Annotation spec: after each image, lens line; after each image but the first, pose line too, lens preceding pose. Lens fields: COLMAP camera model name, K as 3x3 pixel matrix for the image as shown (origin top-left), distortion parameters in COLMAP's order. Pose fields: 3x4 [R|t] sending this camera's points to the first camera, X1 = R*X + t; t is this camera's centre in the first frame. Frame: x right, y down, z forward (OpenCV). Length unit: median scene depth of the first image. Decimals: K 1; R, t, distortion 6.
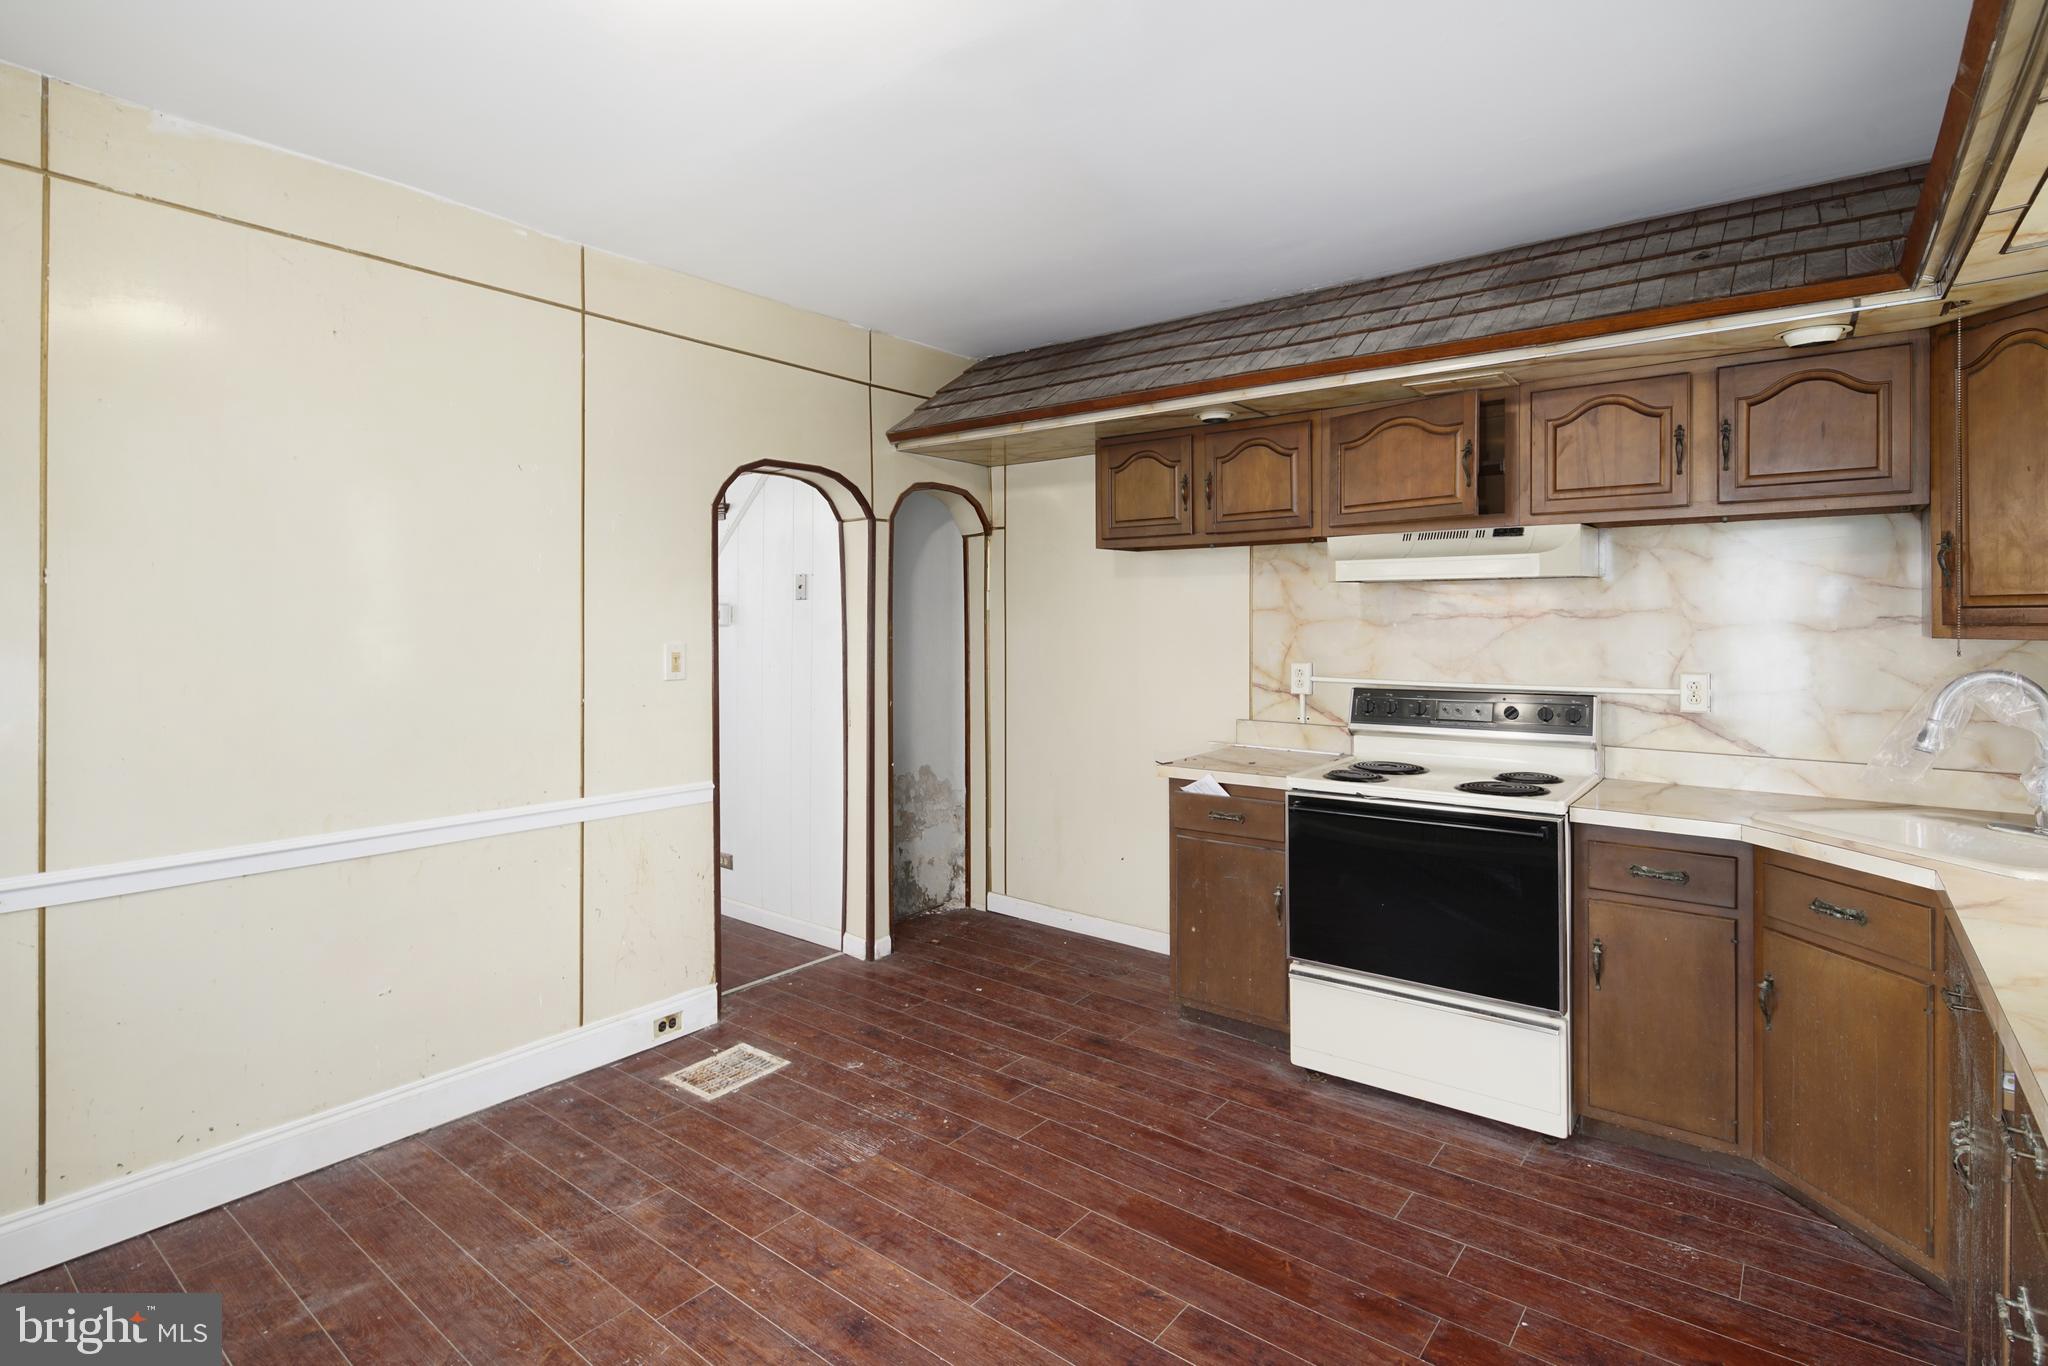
lens RADIAL K [[1085.5, 0, 995.3], [0, 1085.5, 619.0], [0, 0, 1]] dist [-0.004068, -0.002339]
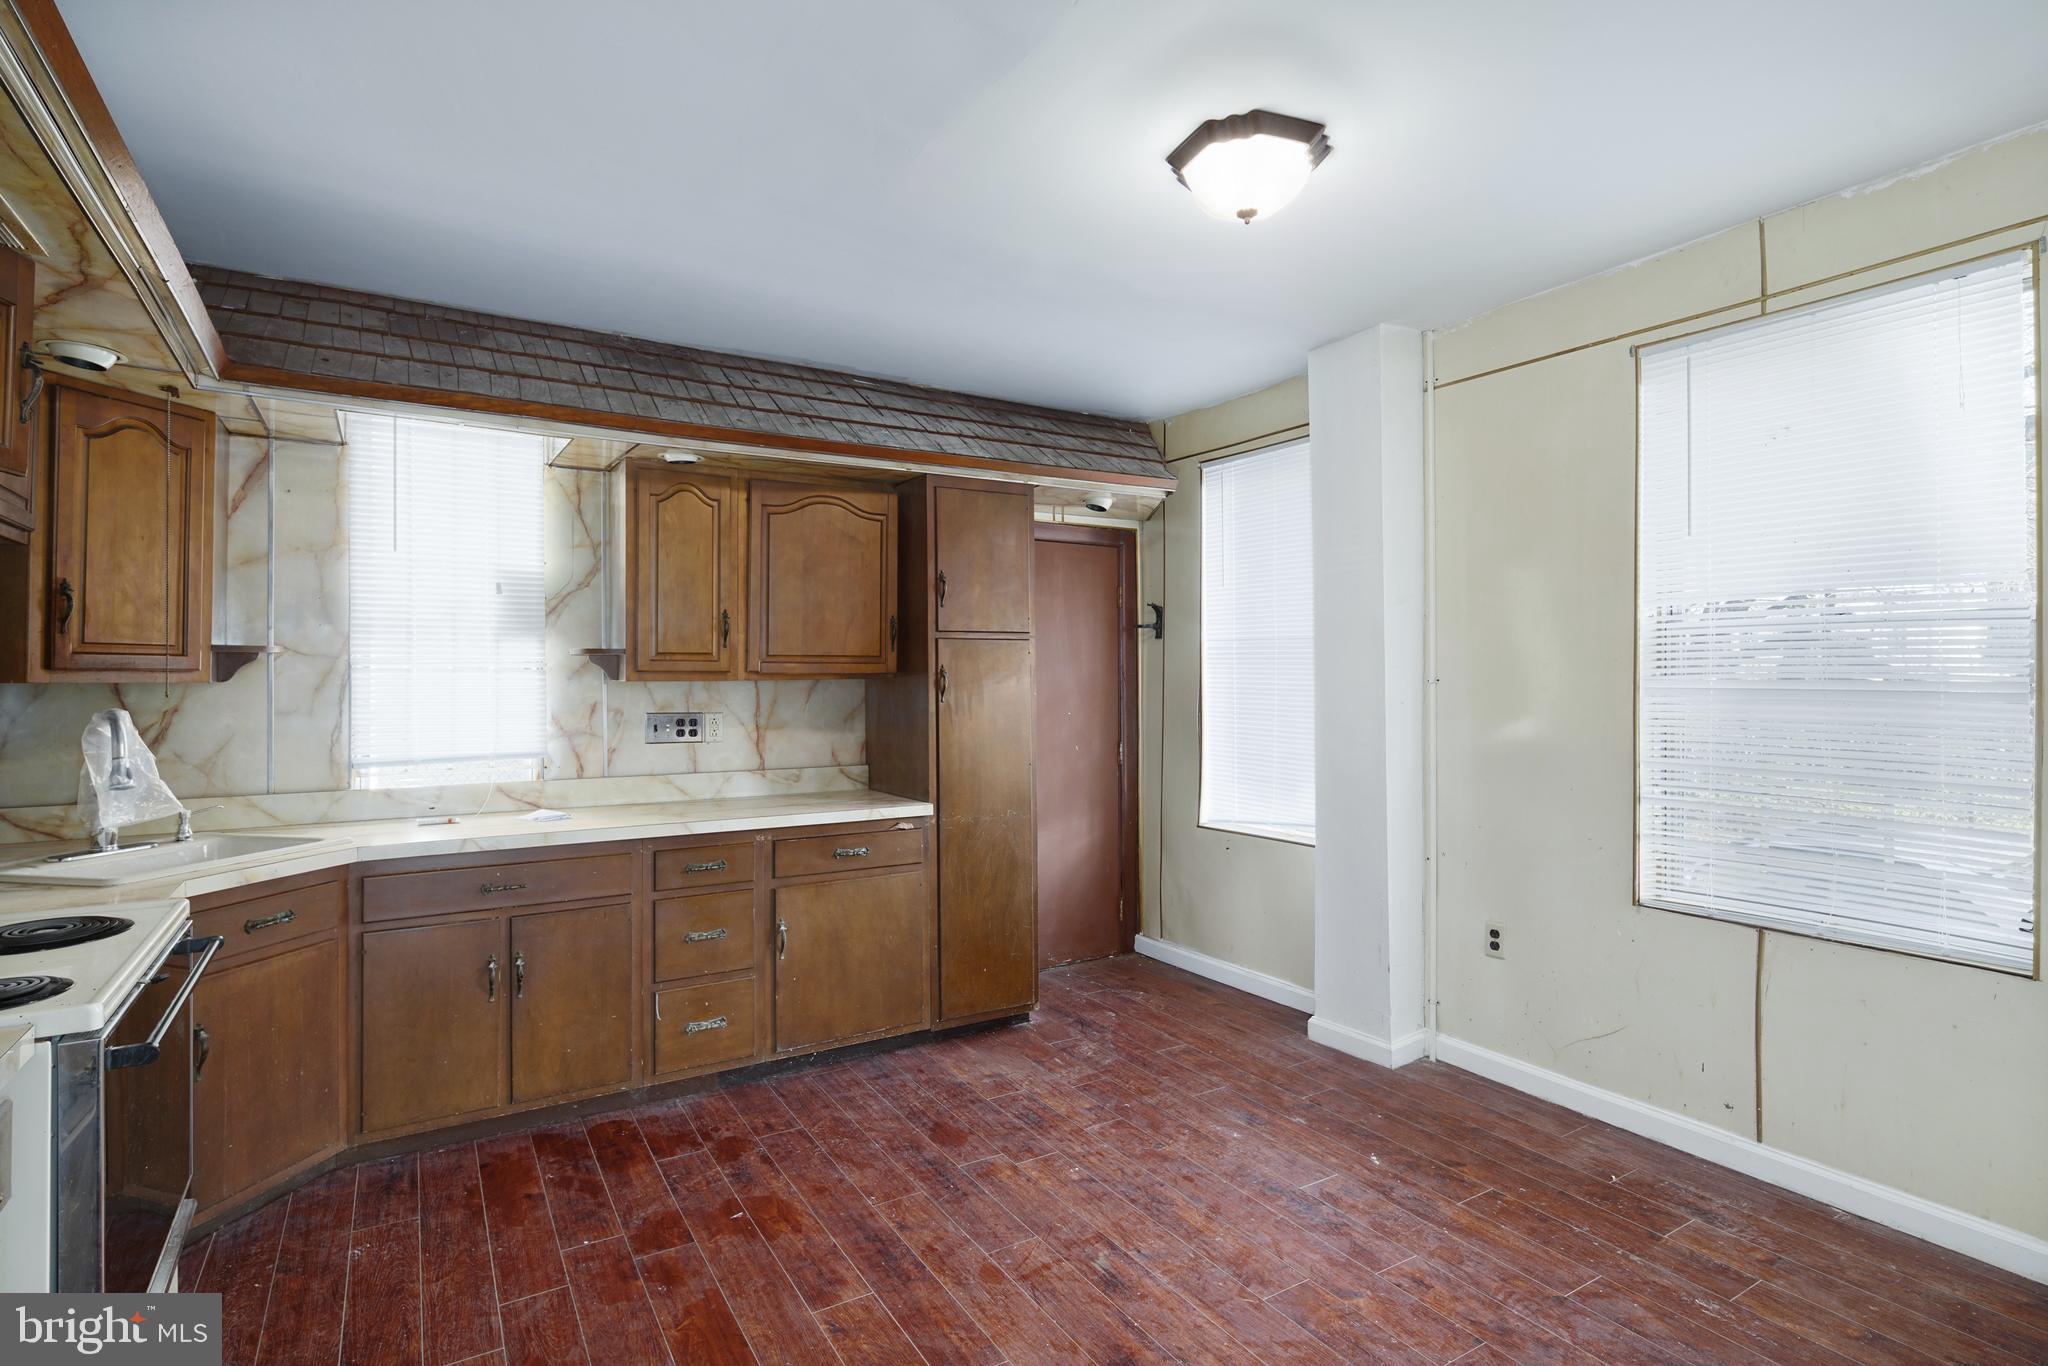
lens RADIAL K [[998.4, 0, 1020.5], [0, 998.4, 669.2], [0, 0, 1]] dist [0.001171, -0.000940]
pose [[-0.953365, 0.006085, 0.301759, -0.216304], [0.002715, 0.999929, -0.011587, 0.015052], [-0.301809, -0.010227, -0.953314, 1.305872]]
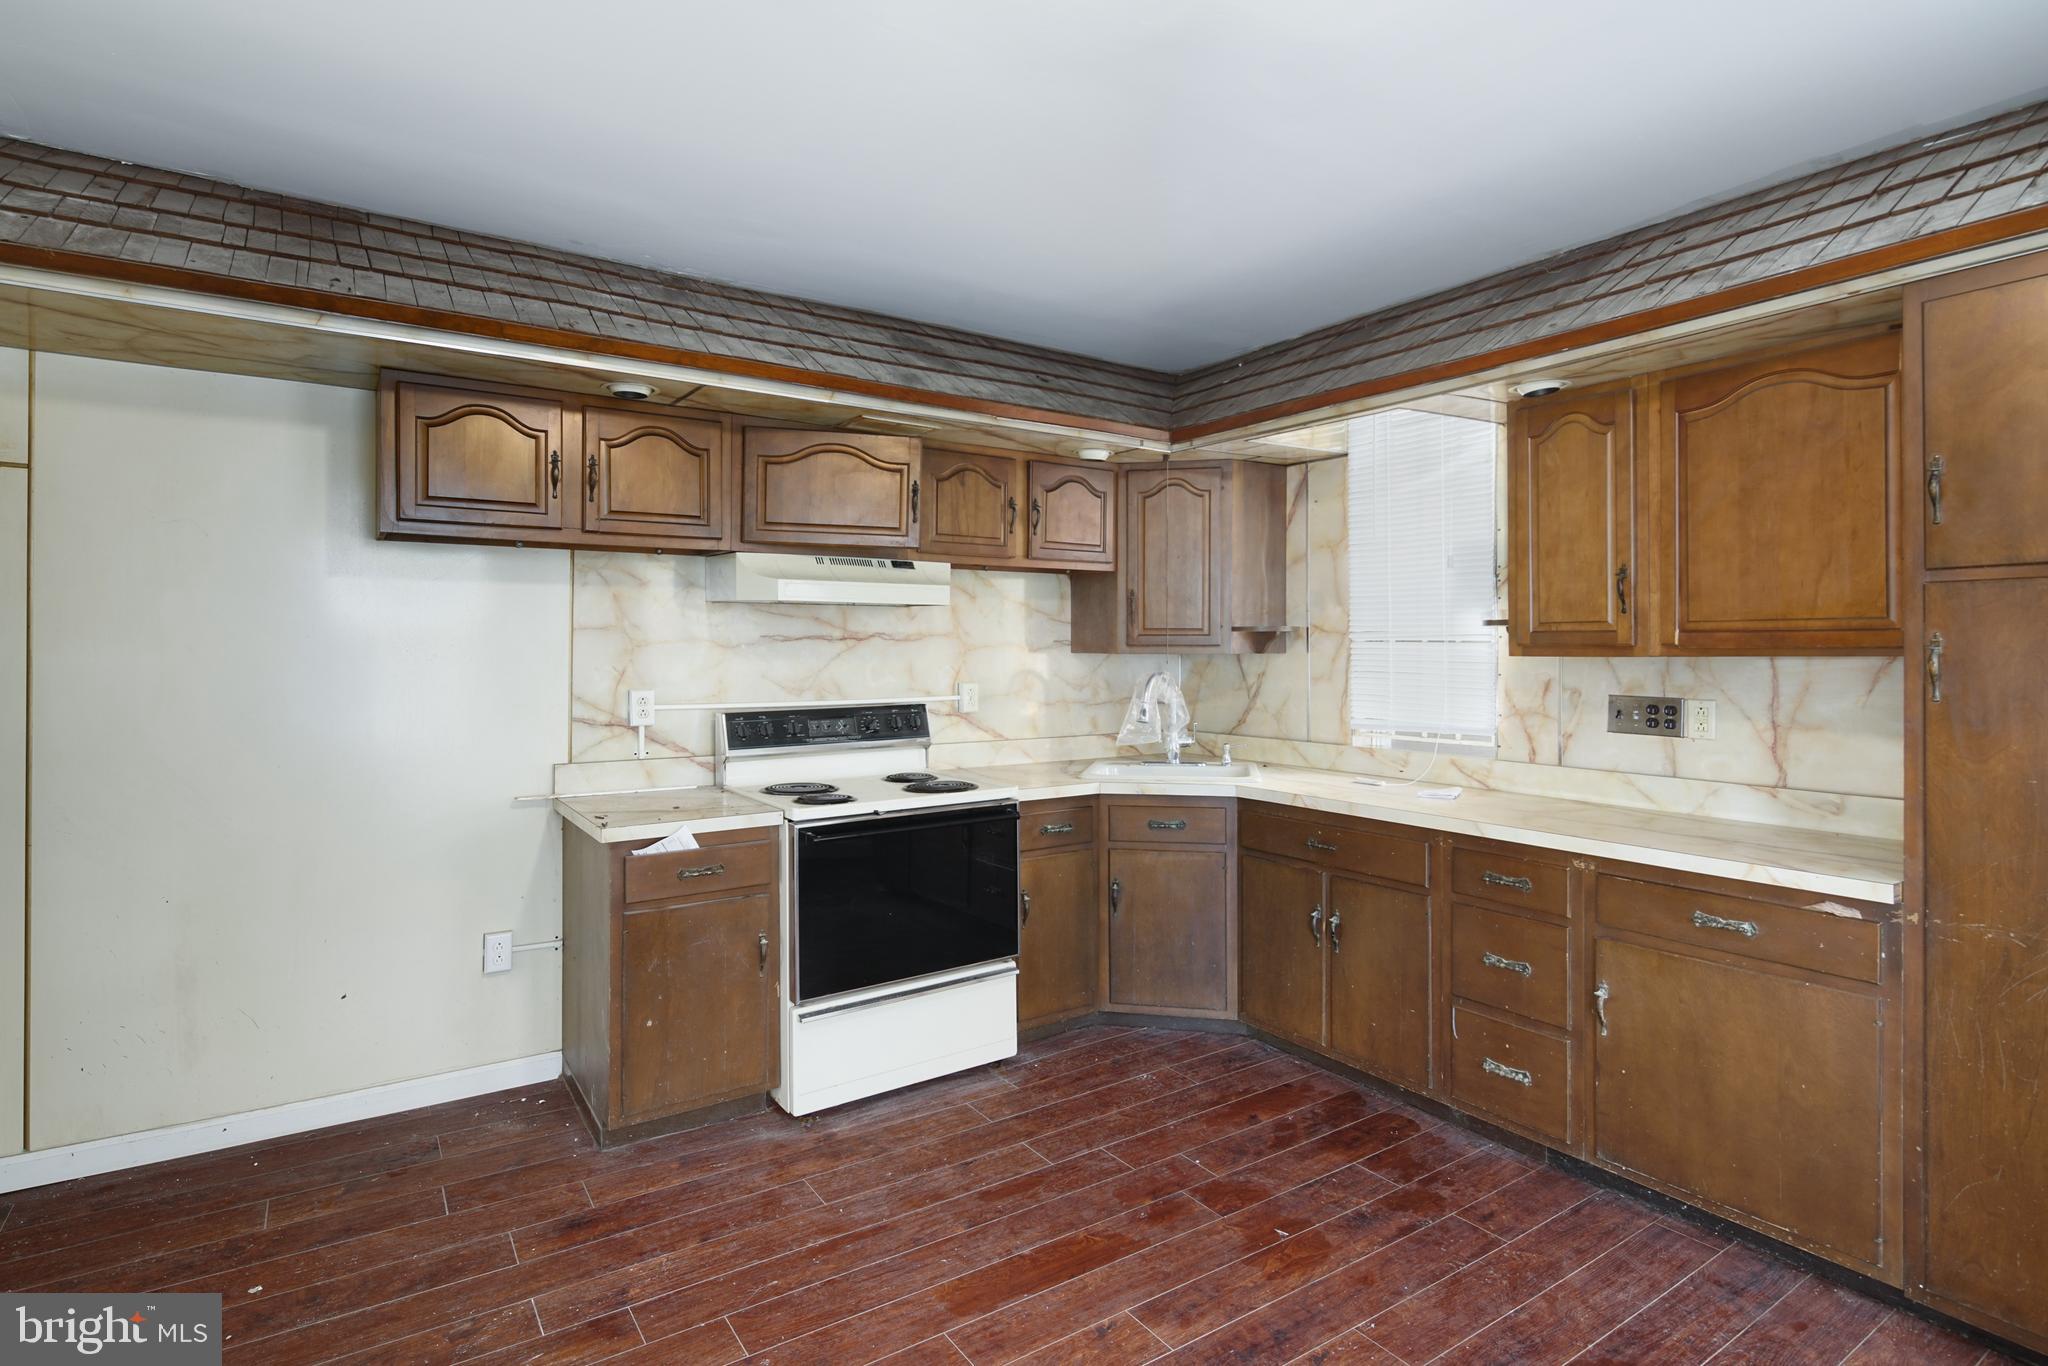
lens RADIAL K [[1031.8, 0, 1063.8], [0, 1031.8, 646.2], [0, 0, 1]] dist [0.001165, -0.001439]
pose [[0.243353, 0.000804, 0.969938, -0.544017], [-0.001943, 0.999998, -0.000342, 0.005800], [-0.969936, -0.001801, 0.243354, 0.574942]]
